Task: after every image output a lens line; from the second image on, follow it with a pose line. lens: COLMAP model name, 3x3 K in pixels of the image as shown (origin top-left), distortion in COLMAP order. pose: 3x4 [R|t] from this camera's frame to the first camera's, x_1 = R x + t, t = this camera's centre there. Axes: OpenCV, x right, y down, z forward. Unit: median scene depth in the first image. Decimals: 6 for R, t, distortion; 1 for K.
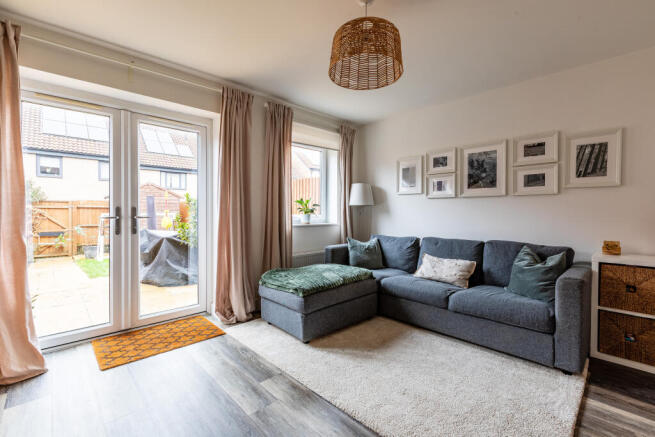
lens RADIAL K [[293.5, 0, 331.5], [0, 293.5, 216.5], [0, 0, 1]] dist [0.008430, -0.001668]
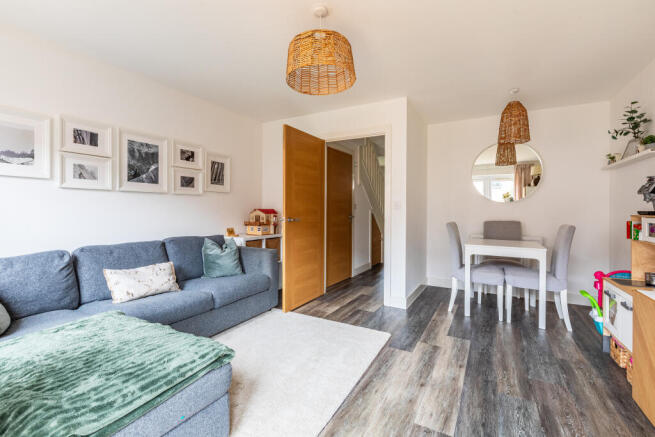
lens RADIAL K [[293.5, 0, 327.6], [0, 293.5, 209.2], [0, 0, 1]] dist [0.008430, -0.001668]
pose [[-0.285095, -0.006041, 0.958480, -0.487658], [0.008075, 0.999930, 0.008704, -0.017759], [-0.958465, 0.010221, -0.285026, 0.677093]]
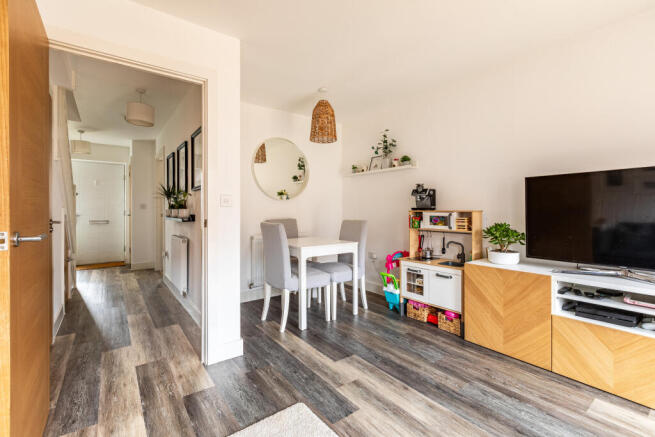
lens RADIAL K [[293.5, 0, 329.3], [0, 293.5, 208.1], [0, 0, 1]] dist [0.008430, -0.001668]
pose [[-0.991916, -0.002027, 0.126883, 0.106244], [-0.000708, 0.999945, 0.010438, -0.009774], [-0.126898, 0.010263, -0.991863, 0.779121]]
